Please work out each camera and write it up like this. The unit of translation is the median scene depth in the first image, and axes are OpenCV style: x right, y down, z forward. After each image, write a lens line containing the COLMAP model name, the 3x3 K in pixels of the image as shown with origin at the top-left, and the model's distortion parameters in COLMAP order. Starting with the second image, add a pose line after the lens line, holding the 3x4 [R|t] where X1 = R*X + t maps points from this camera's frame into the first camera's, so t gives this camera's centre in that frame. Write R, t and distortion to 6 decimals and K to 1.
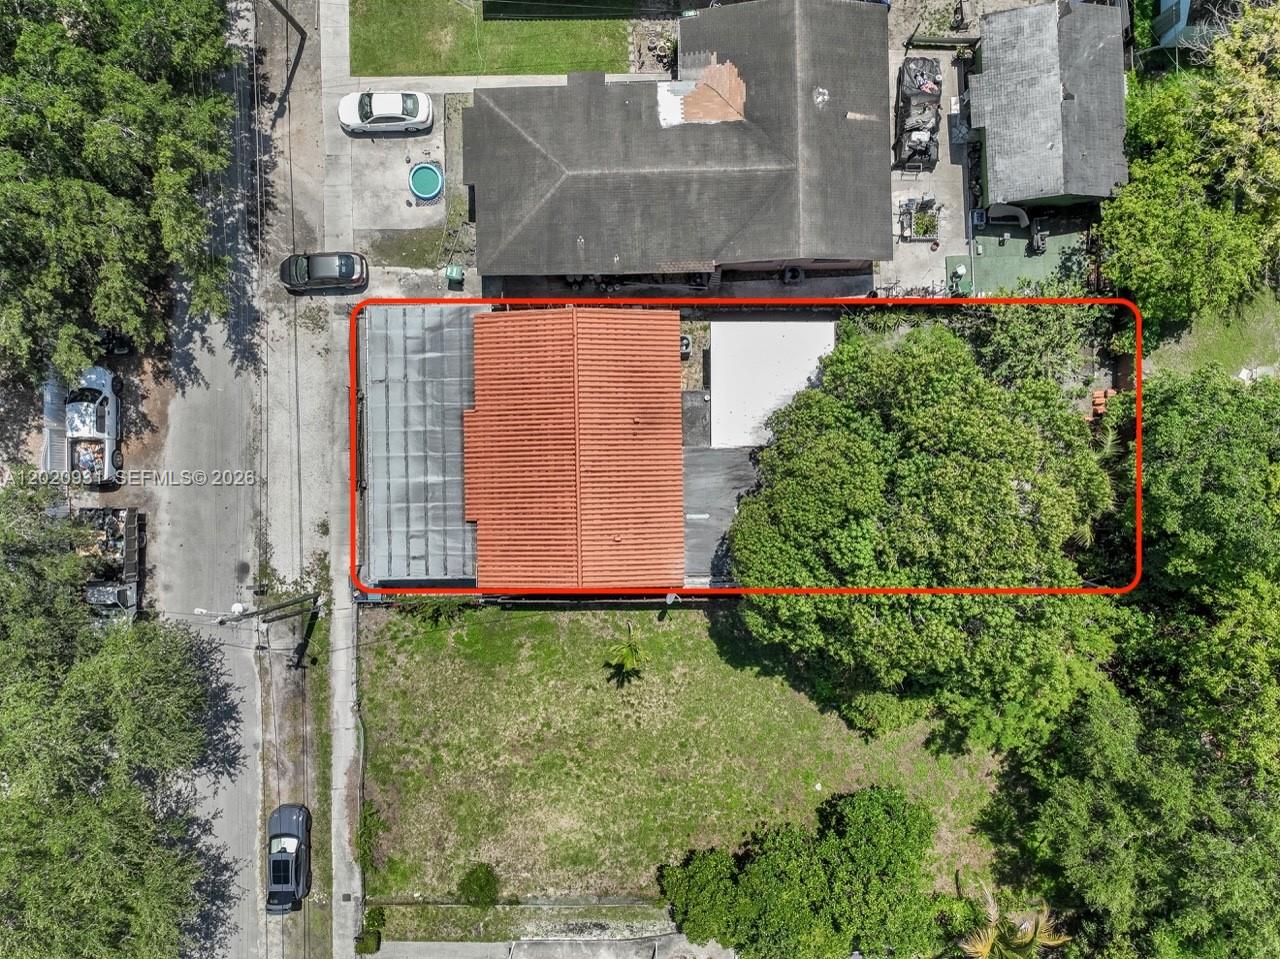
lens RADIAL K [[900.8, 0, 640.0], [0, 900.8, 479.5], [0, 0, 1]] dist [0.003940, 0.008391]
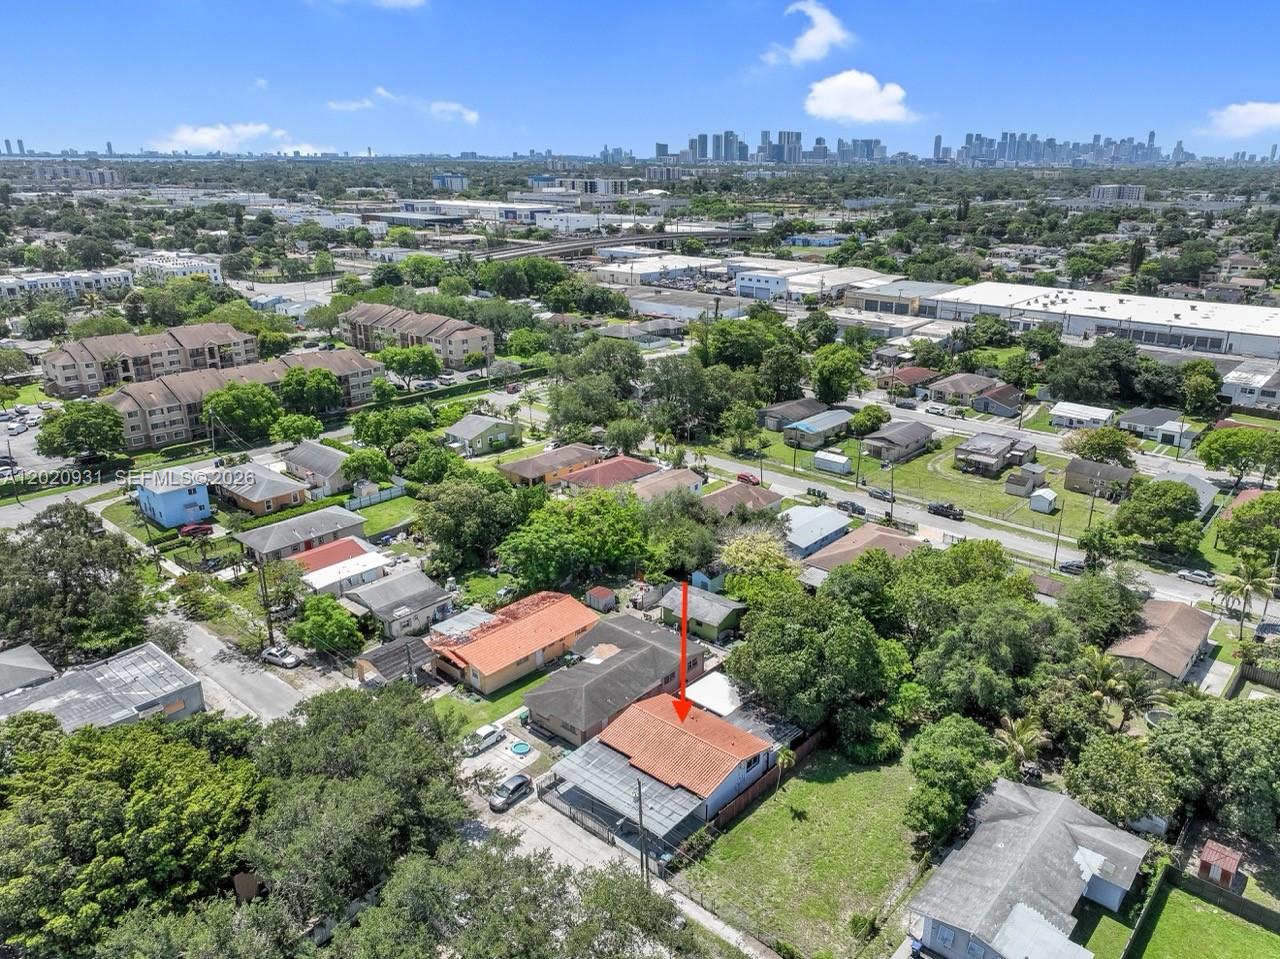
lens RADIAL K [[924.4, 0, 658.7], [0, 924.4, 432.3], [0, 0, 1]] dist [0.009709, -0.000580]
pose [[0.670255, -0.204093, 0.713516, -1.301410], [0.741868, 0.209880, -0.636854, 0.983588], [-0.019775, 0.956188, 0.292084, -0.201205]]
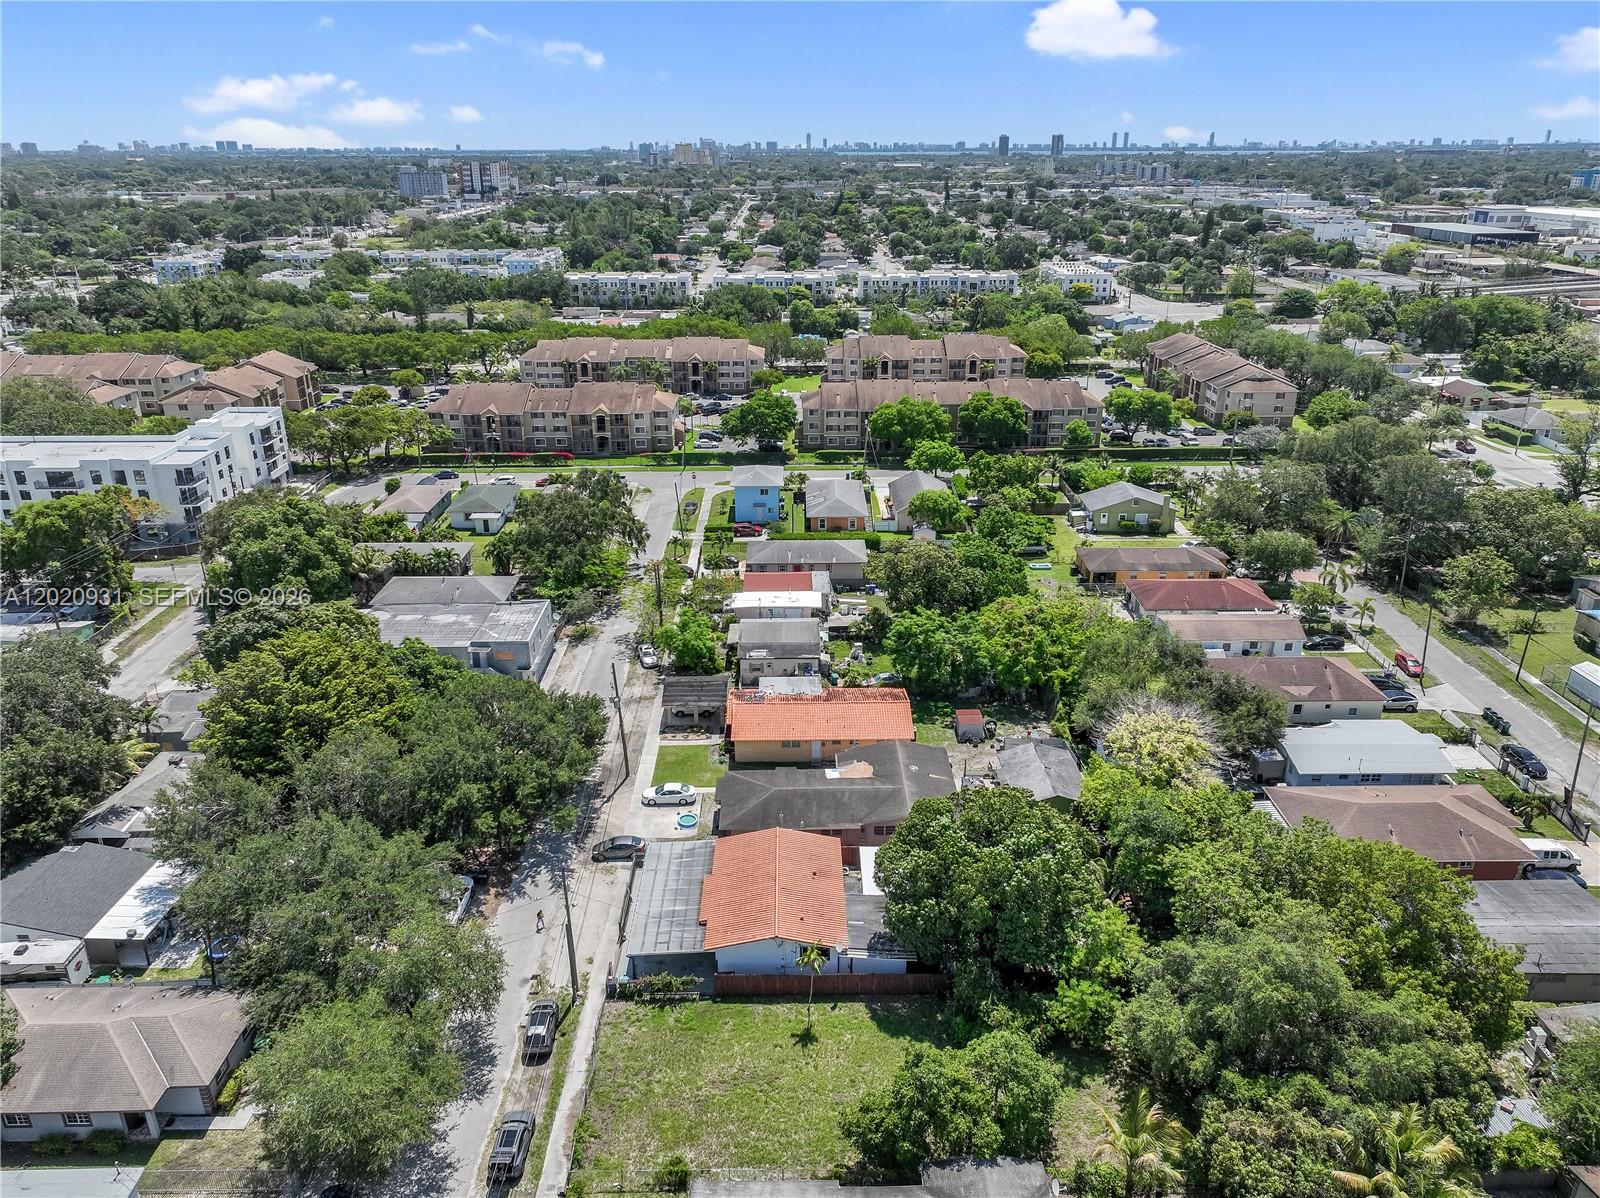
lens RADIAL K [[1080.1, 0, 798.7], [0, 1080.1, 653.7], [0, 0, 1]] dist [0.007541, 0.004467]
pose [[0.999951, 0.003522, -0.009300, -0.014125], [-0.009904, 0.437020, -0.899397, 1.353331], [0.000896, 0.899445, 0.437033, -0.158569]]
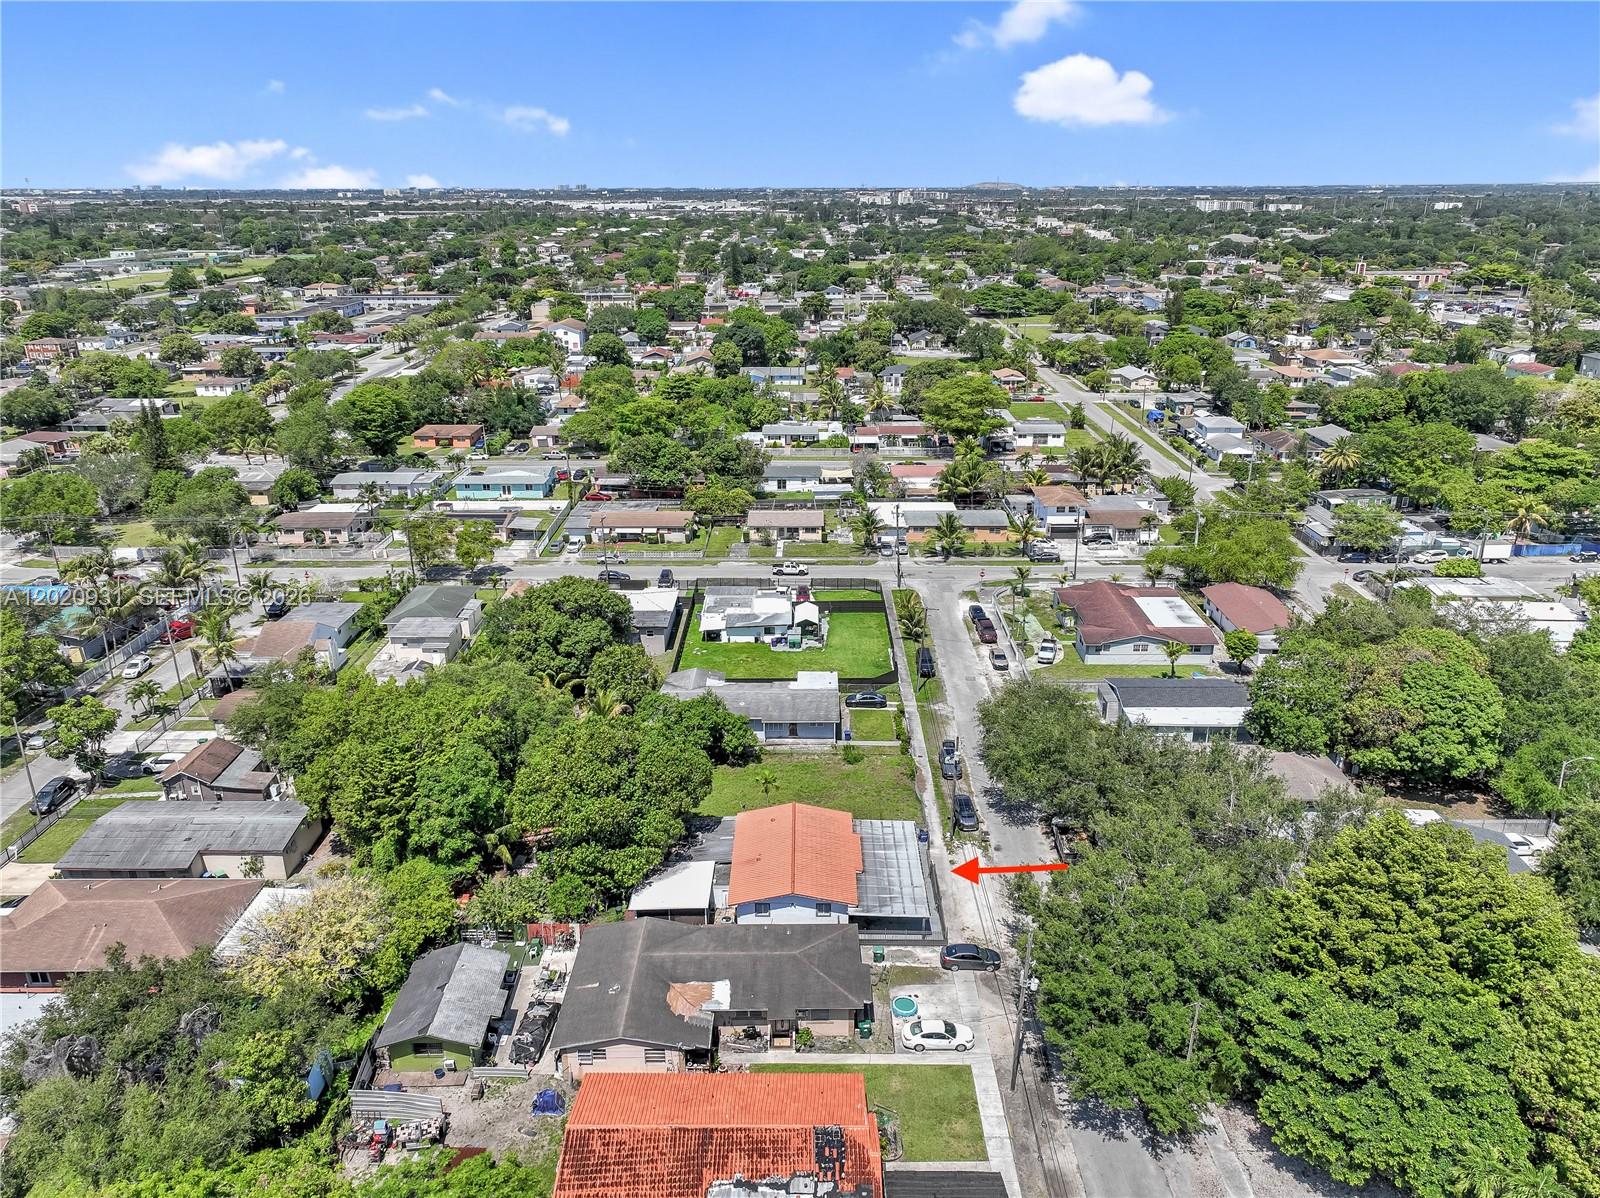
lens RADIAL K [[1126.0, 0, 800.0], [0, 1126.0, 599.0], [0, 0, 1]] dist [0.003940, 0.008391]
pose [[-0.999688, -0.001044, 0.024976, -0.123568], [0.023915, -0.330797, 0.943399, -1.741330], [0.007277, 0.943701, 0.330719, -0.137174]]
